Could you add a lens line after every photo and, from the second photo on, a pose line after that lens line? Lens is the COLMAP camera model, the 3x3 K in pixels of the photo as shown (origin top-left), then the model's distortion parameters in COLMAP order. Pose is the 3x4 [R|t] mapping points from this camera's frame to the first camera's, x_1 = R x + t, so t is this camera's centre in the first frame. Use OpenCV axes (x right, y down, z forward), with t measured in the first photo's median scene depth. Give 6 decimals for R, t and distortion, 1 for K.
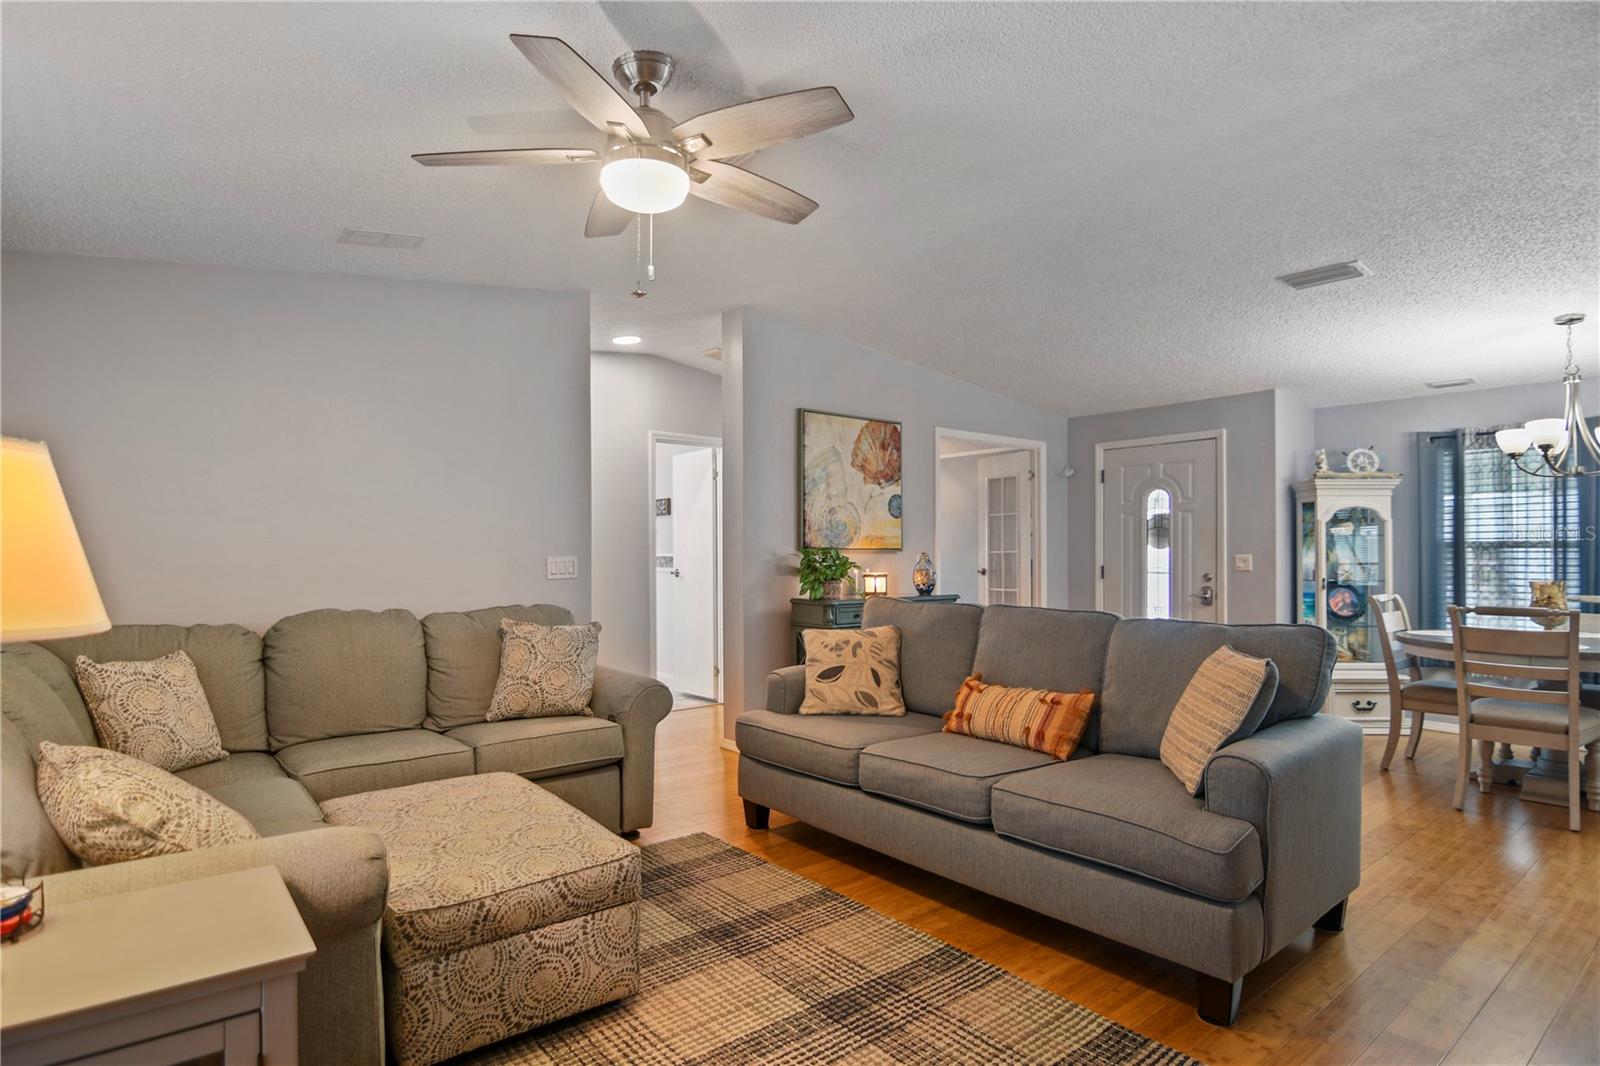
lens RADIAL K [[804.4, 0, 781.0], [0, 804.4, 536.6], [0, 0, 1]] dist [-0.021169, -0.001707]
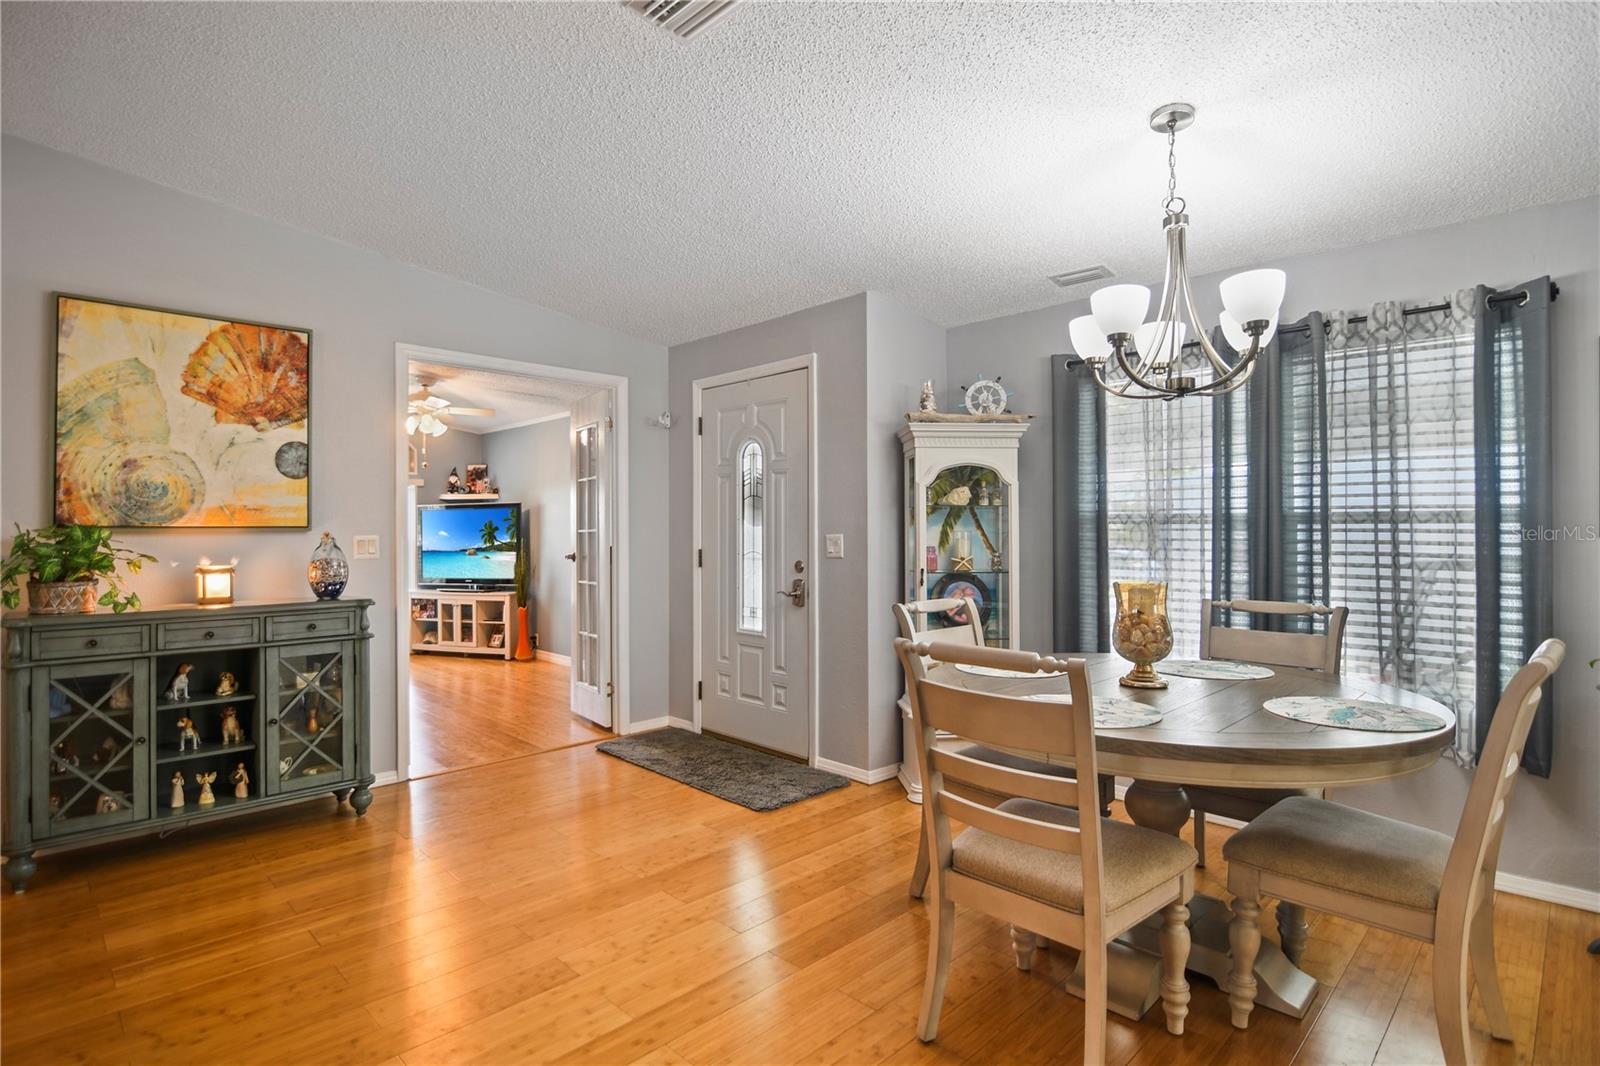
lens RADIAL K [[788.6, 0, 799.9], [0, 788.6, 525.9], [0, 0, 1]] dist [-0.031805, 0.000252]
pose [[0.989871, -0.001925, 0.141960, 0.469307], [-0.000250, 0.999883, 0.015303, 0.005227], [-0.141973, -0.015183, 0.989754, 0.341225]]
